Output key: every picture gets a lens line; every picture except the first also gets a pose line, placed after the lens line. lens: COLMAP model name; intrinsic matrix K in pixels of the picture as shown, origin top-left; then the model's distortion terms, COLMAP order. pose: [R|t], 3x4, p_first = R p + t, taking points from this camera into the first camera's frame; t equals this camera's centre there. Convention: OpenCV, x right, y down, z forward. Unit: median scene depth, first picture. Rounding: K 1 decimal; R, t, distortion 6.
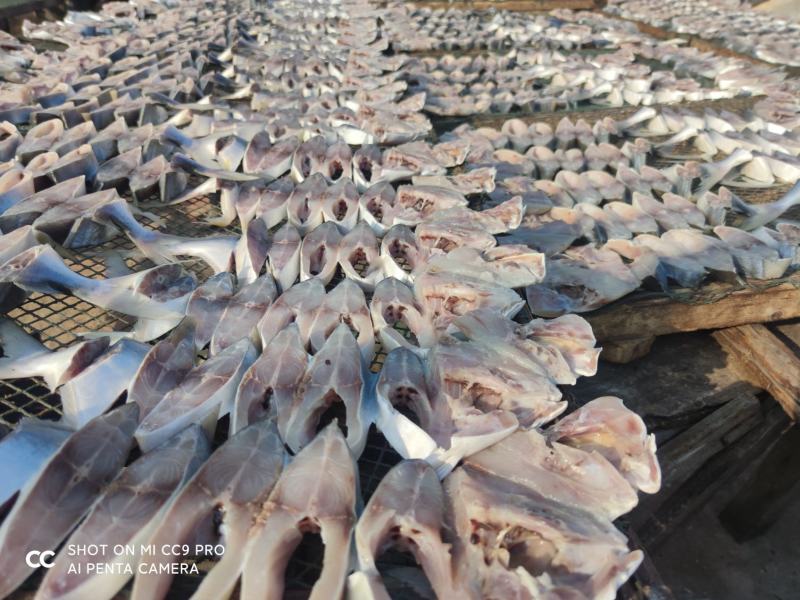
lens RADIAL K [[612.9, 0, 365.8], [0, 612.9, 300.0], [0, 0, 1]] dist [0.059296, -0.075843]
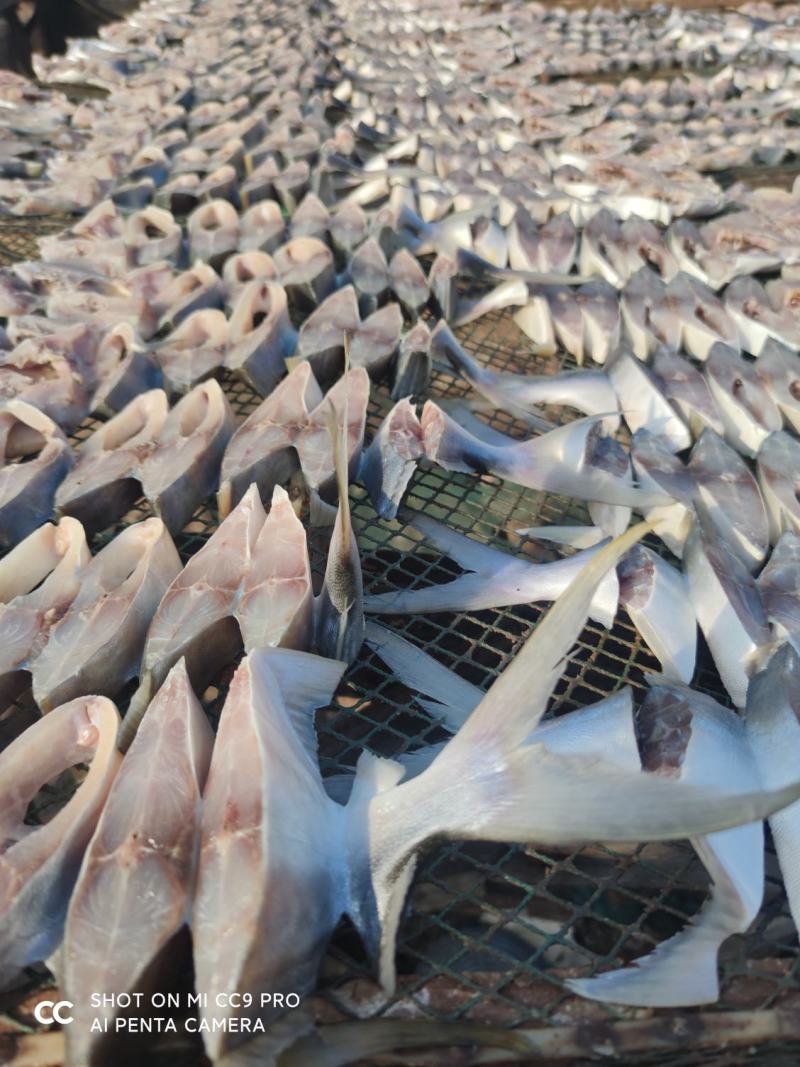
lens RADIAL K [[817.4, 0, 401.2], [0, 817.4, 573.1], [0, 0, 1]] dist [0.059296, -0.075843]
pose [[0.998851, -0.023480, -0.041772, -0.105540], [0.029489, 0.988305, 0.149614, -0.007160], [0.037770, -0.150674, 0.987862, 0.020939]]
